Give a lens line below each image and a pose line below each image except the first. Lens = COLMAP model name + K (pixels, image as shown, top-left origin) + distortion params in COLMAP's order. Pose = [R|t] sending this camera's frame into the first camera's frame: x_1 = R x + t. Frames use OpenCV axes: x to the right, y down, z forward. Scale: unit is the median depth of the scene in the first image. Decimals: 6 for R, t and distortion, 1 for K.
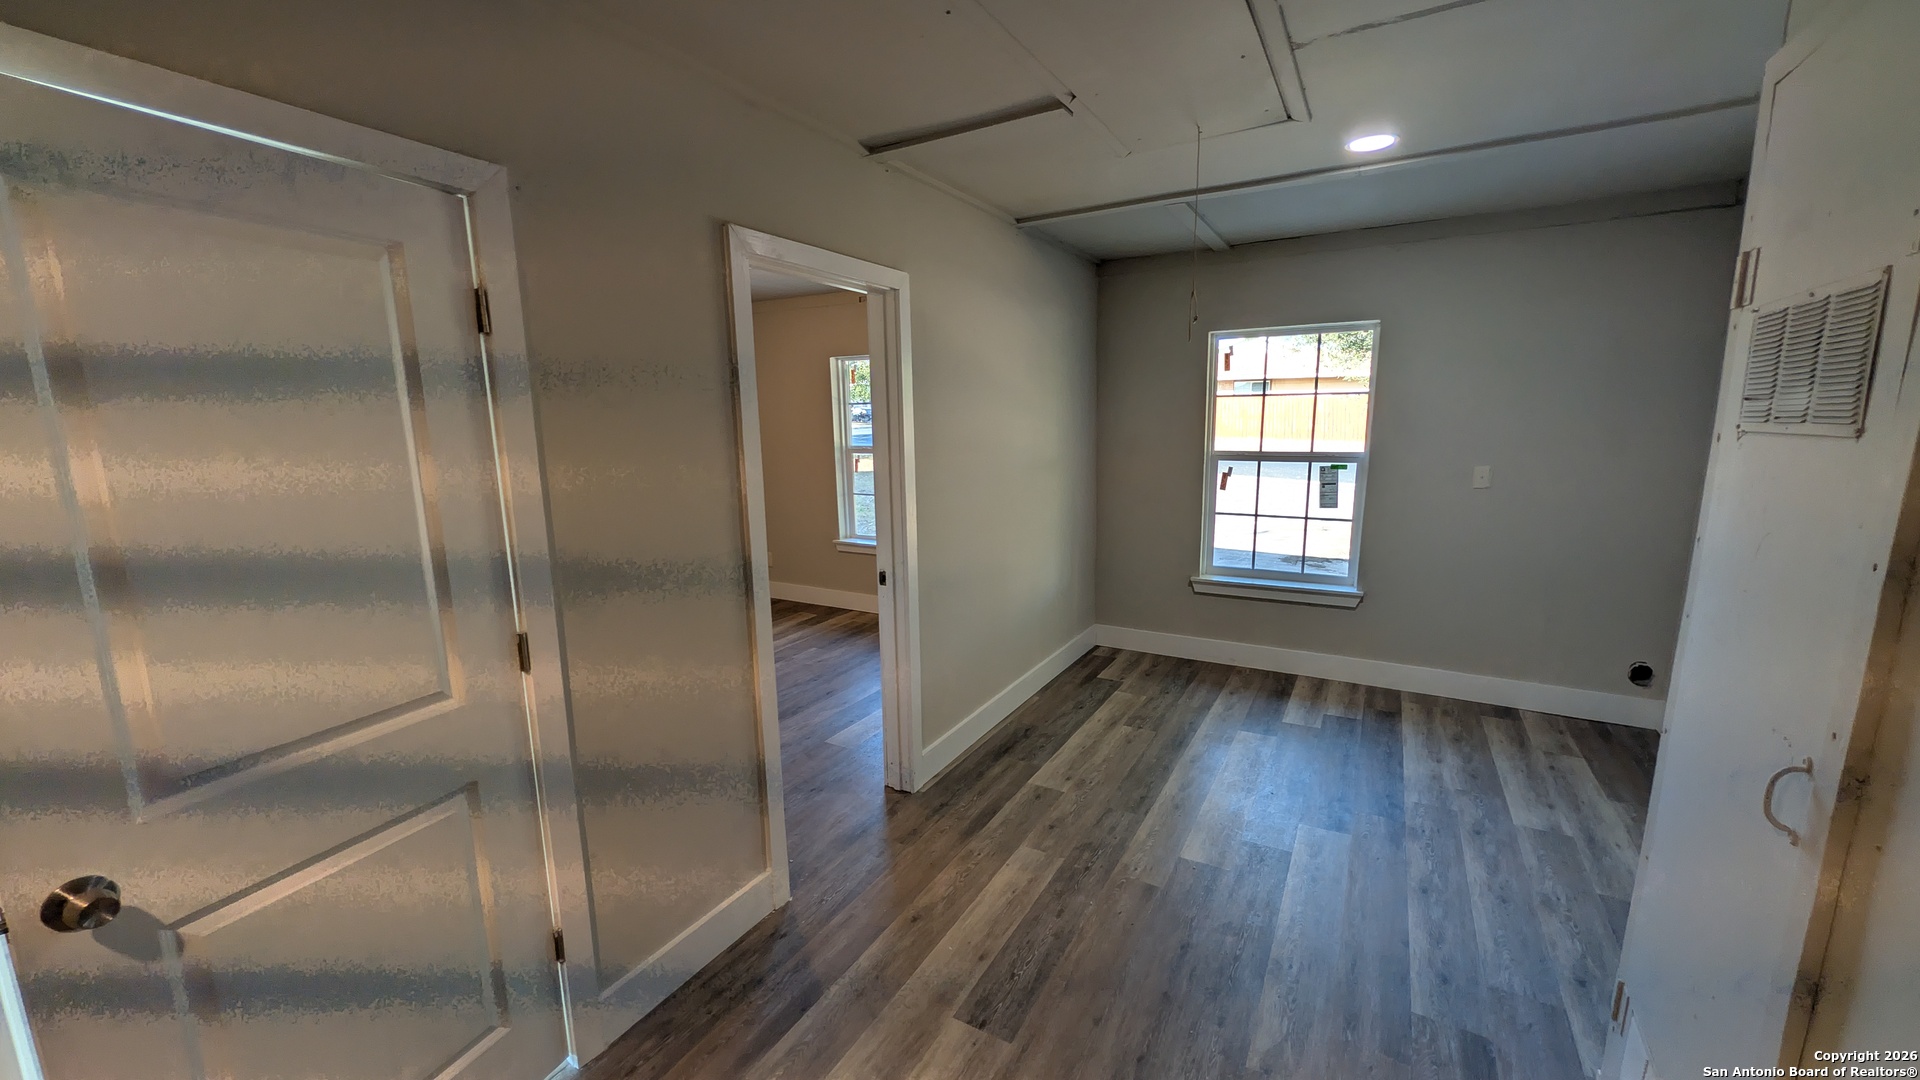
lens RADIAL K [[734.6, 0, 957.0], [0, 734.6, 541.3], [0, 0, 1]] dist [0.000737, 0.000316]
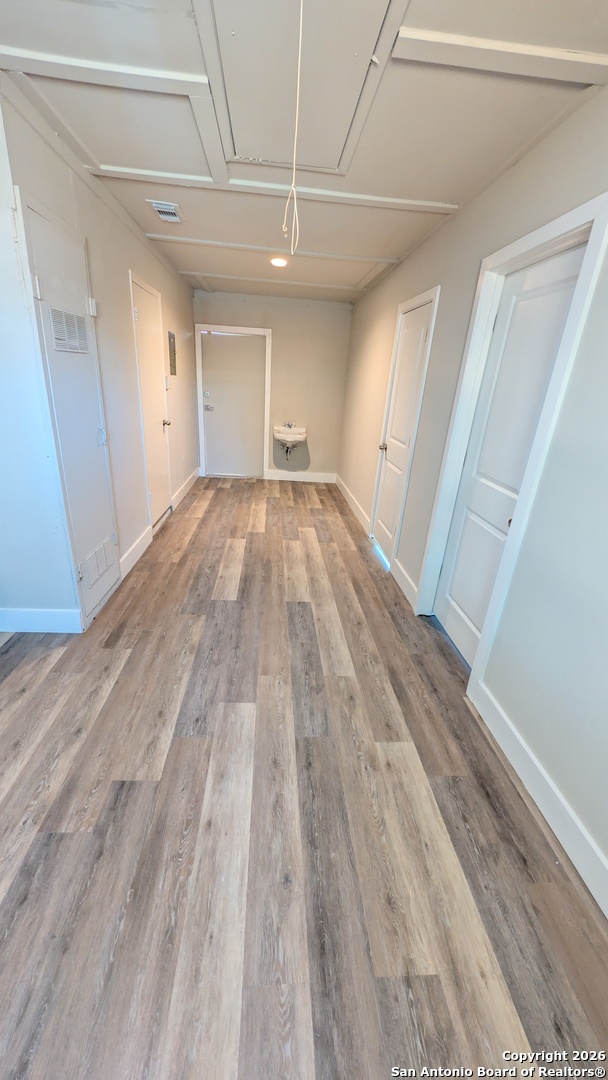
lens RADIAL K [[412.8, 0, 302.9], [0, 412.8, 541.0], [0, 0, 1]] dist [0.000284, 0.000157]
pose [[-0.826133, 0.174887, -0.535647, 0.772002], [-0.143477, 0.853992, 0.500111, -0.285481], [0.544902, 0.490012, -0.680419, 1.870453]]
